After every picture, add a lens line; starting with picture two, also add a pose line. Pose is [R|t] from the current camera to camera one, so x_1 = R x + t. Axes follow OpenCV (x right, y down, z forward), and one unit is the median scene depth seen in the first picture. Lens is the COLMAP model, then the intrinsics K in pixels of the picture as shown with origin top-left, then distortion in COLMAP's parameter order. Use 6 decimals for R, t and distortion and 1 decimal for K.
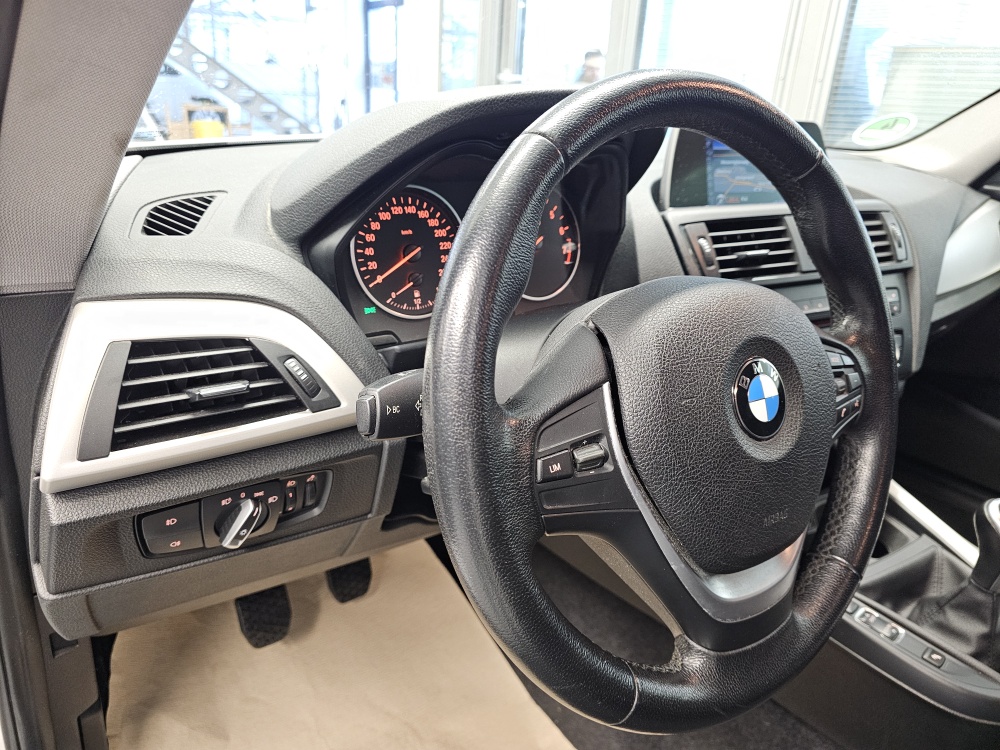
lens RADIAL K [[683.6, 0, 492.8], [0, 683.6, 366.0], [0, 0, 1]] dist [0.043125, -0.041153]
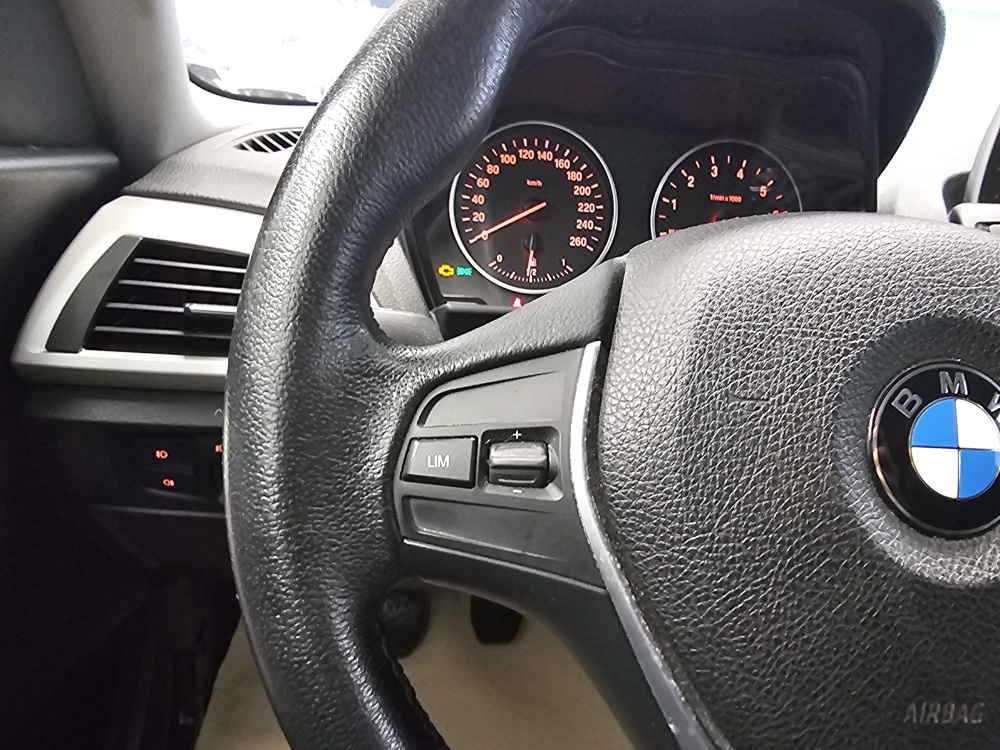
lens RADIAL K [[688.3, 0, 491.2], [0, 688.3, 373.1], [0, 0, 1]] dist [-0.000632, -0.000253]
pose [[0.878409, 0.168530, -0.447207, 0.221335], [-0.205180, 0.978119, -0.034413, 0.054362], [0.431622, 0.121987, 0.893768, 0.308684]]
